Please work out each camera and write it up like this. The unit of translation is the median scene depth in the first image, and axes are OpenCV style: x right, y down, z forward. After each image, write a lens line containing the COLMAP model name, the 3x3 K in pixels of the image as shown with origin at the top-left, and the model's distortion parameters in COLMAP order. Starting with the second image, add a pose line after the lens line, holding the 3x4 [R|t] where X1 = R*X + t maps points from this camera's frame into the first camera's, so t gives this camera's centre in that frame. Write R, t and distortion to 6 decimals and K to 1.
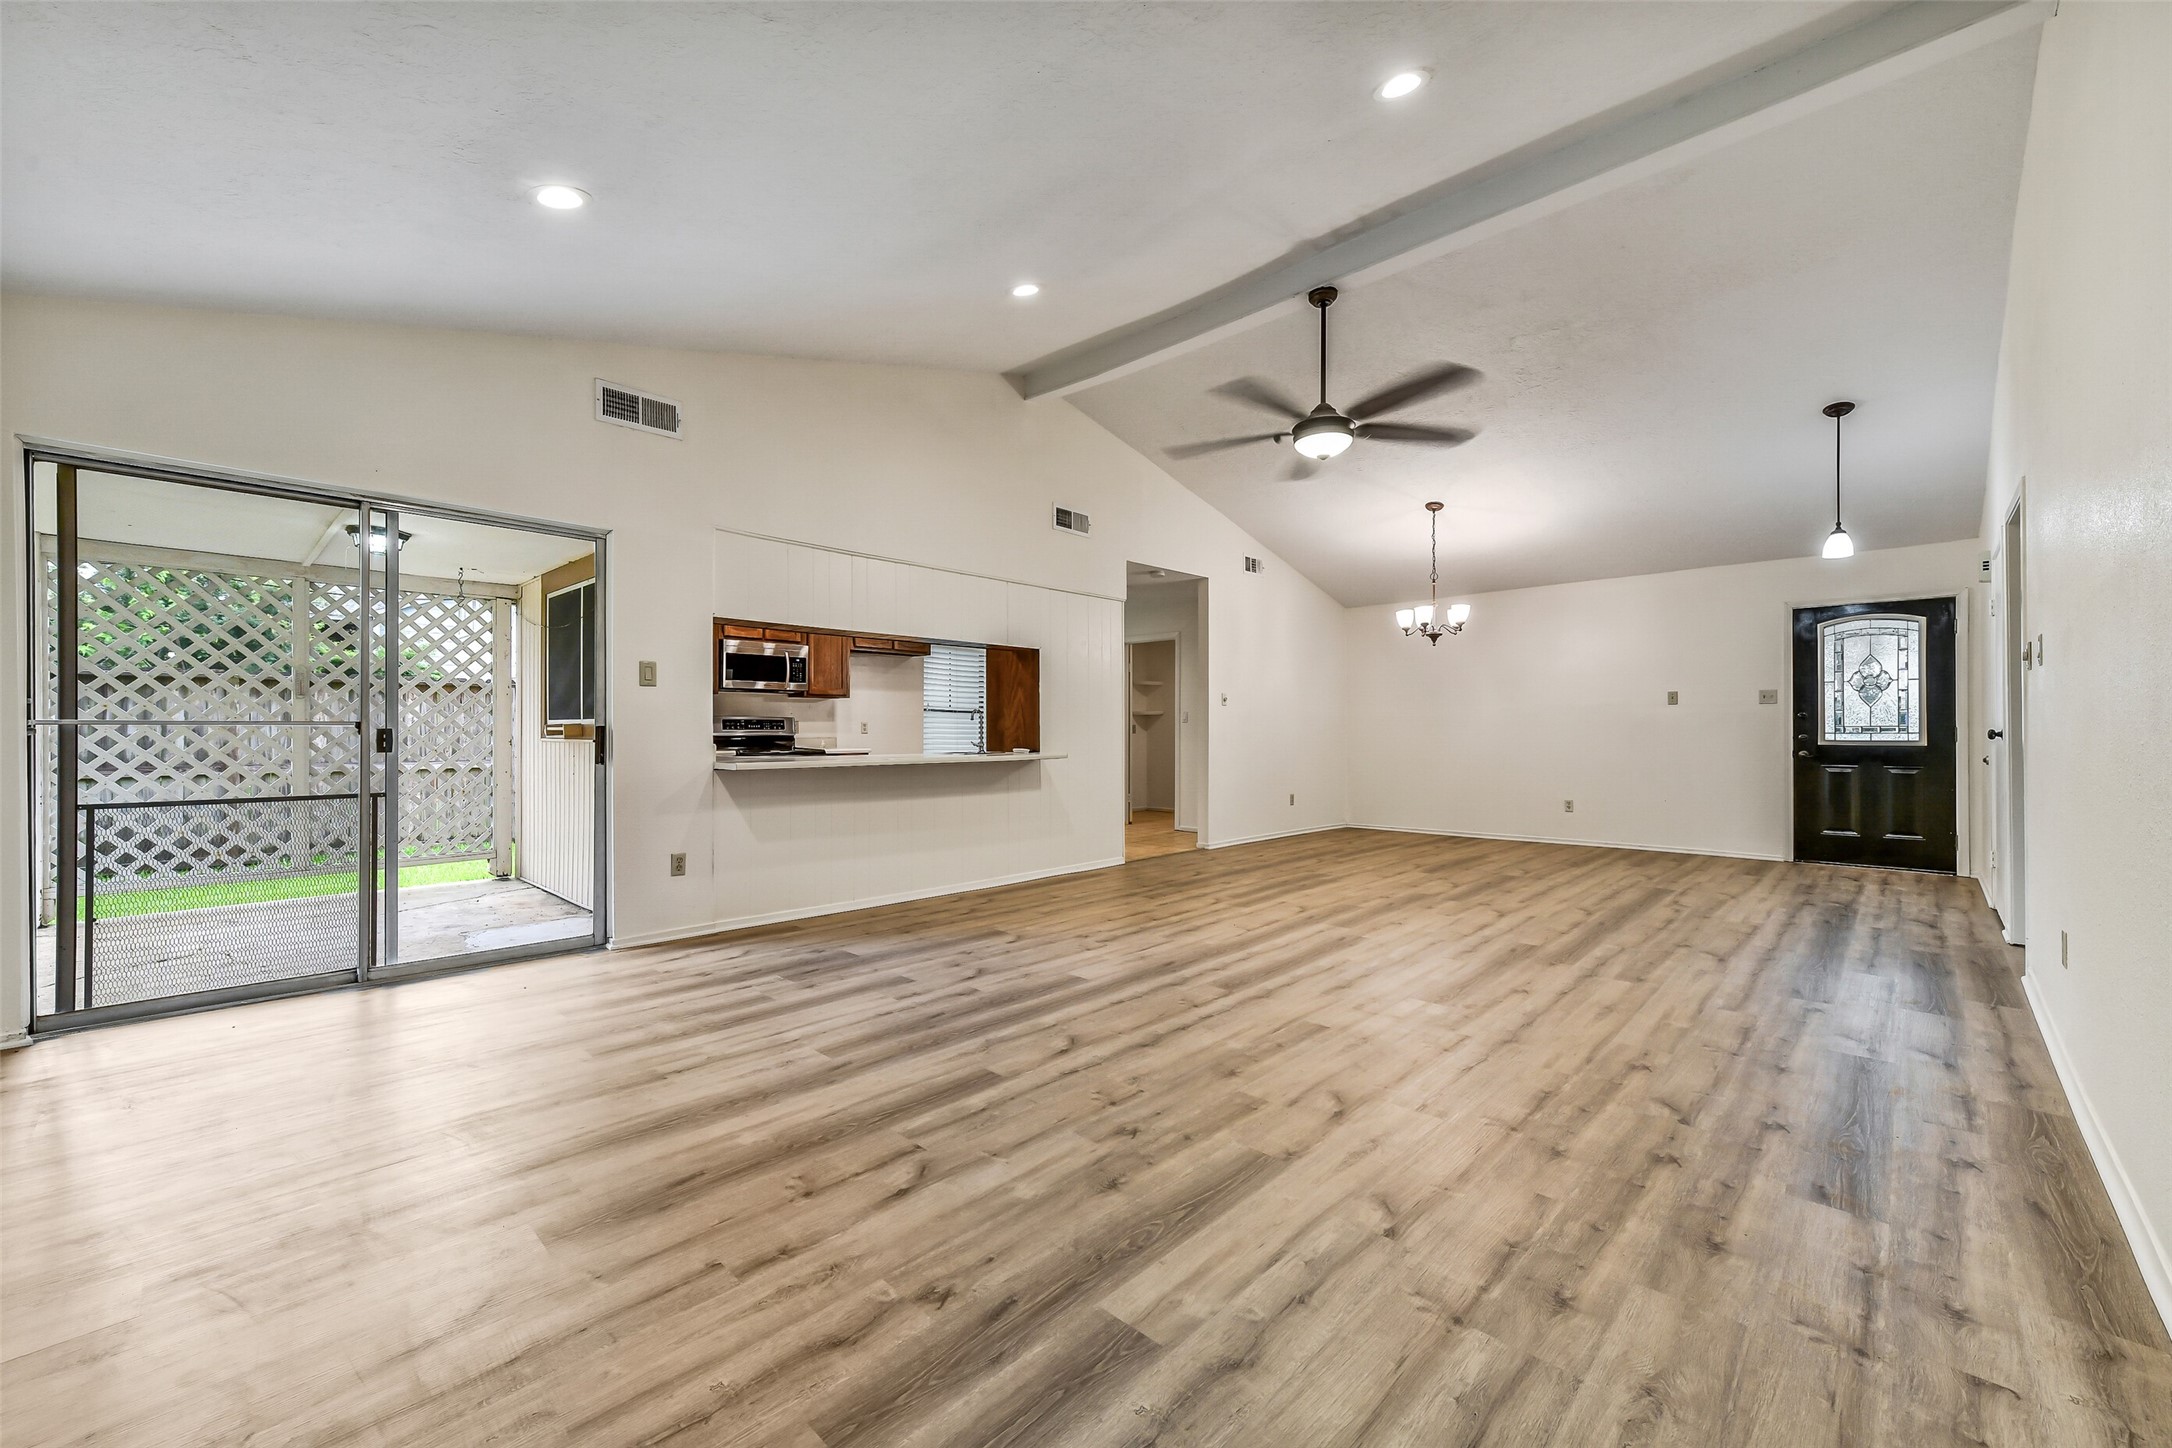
lens RADIAL K [[856.1, 0, 1092.2], [0, 856.1, 730.3], [0, 0, 1]] dist [0.009386, 0.000315]
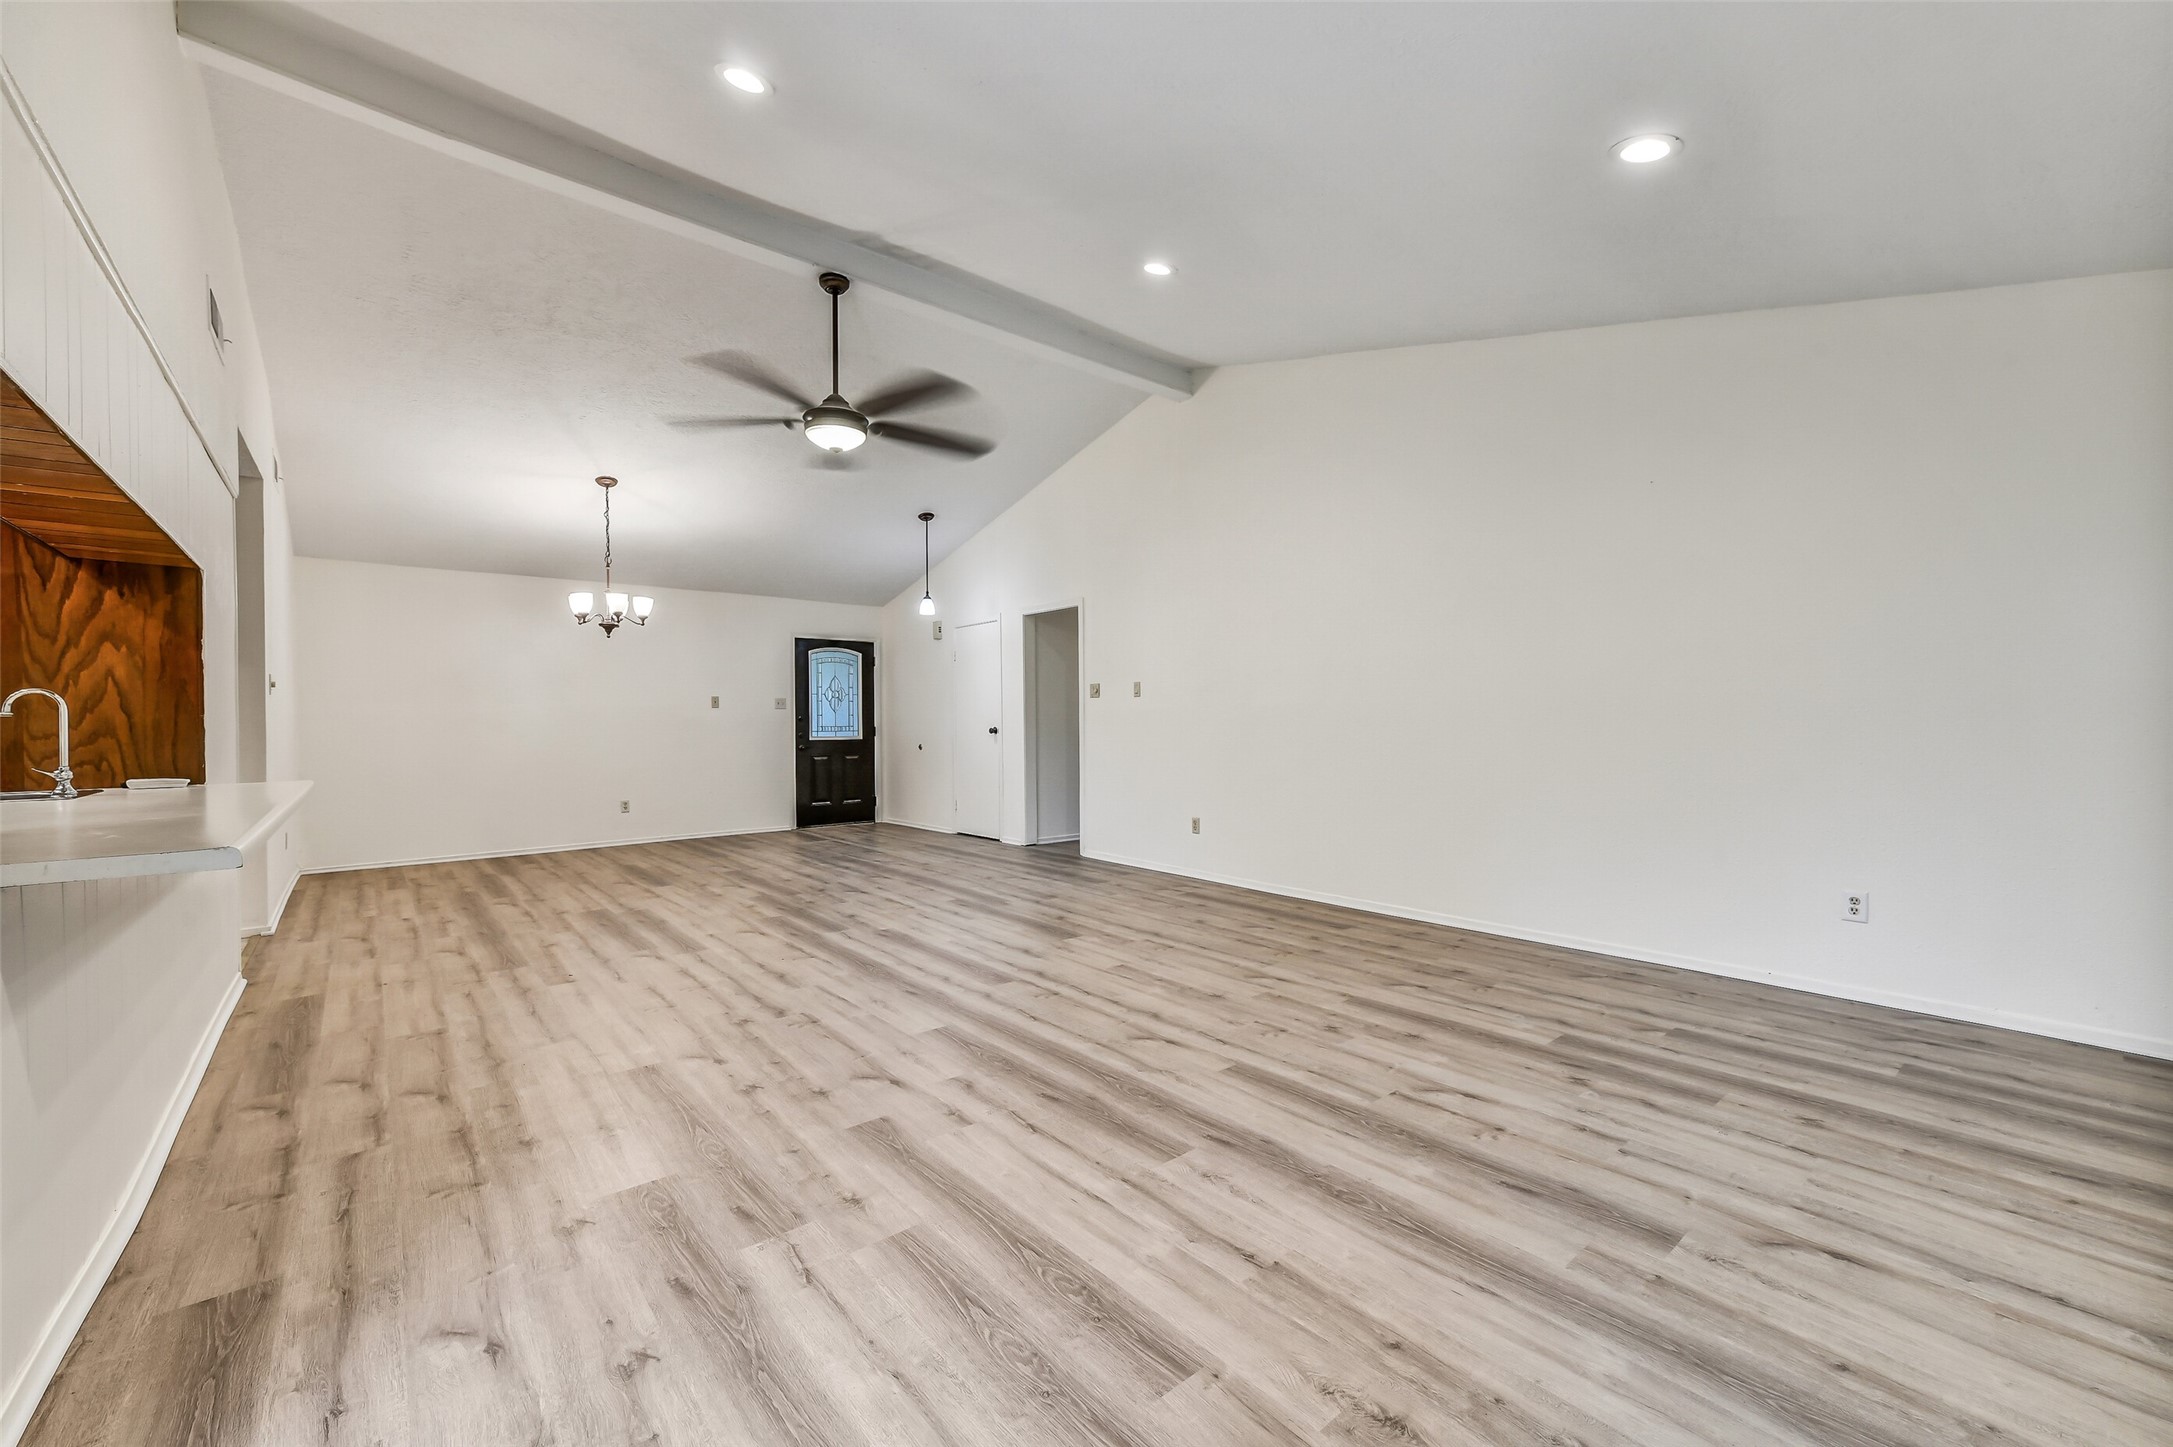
lens RADIAL K [[856.5, 0, 1087.8], [0, 856.5, 732.0], [0, 0, 1]] dist [0.009386, 0.000315]
pose [[0.116261, -0.008864, 0.993179, -0.693492], [0.007762, 0.999938, 0.008015, -0.005704], [-0.993188, 0.006778, 0.116323, 0.633552]]
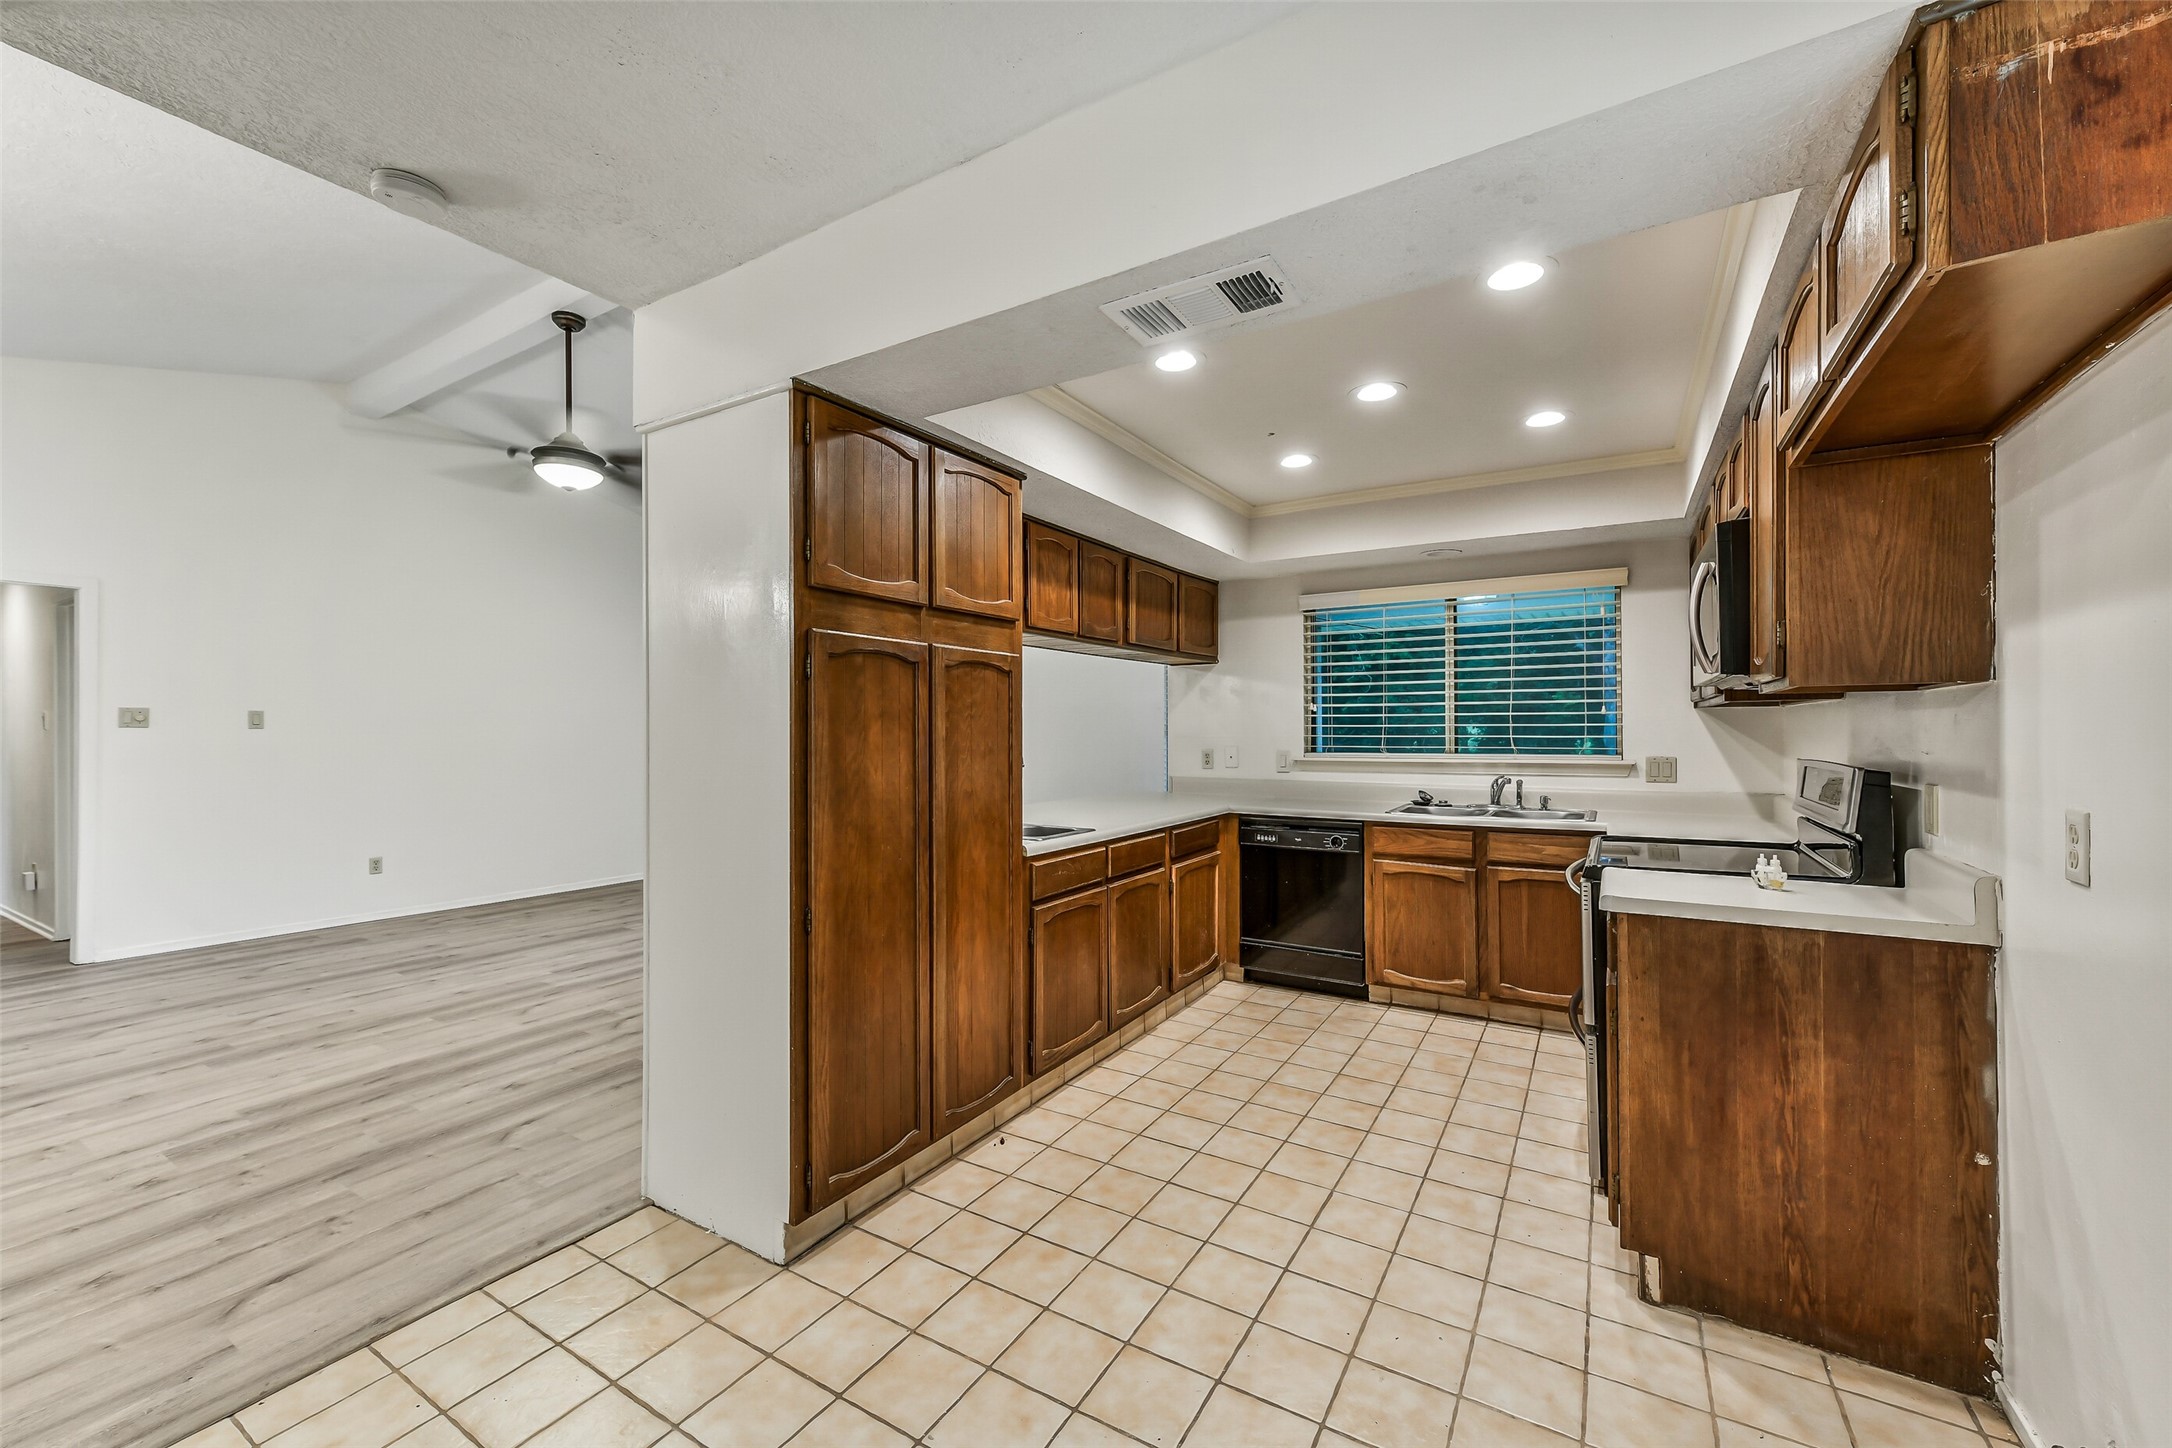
lens RADIAL K [[856.1, 0, 1091.7], [0, 856.1, 730.0], [0, 0, 1]] dist [0.009386, 0.000315]
pose [[-0.978032, 0.004838, -0.208398, -0.105270], [0.004516, 0.999988, 0.002021, -0.050078], [0.208405, 0.001036, -0.978042, 2.154254]]
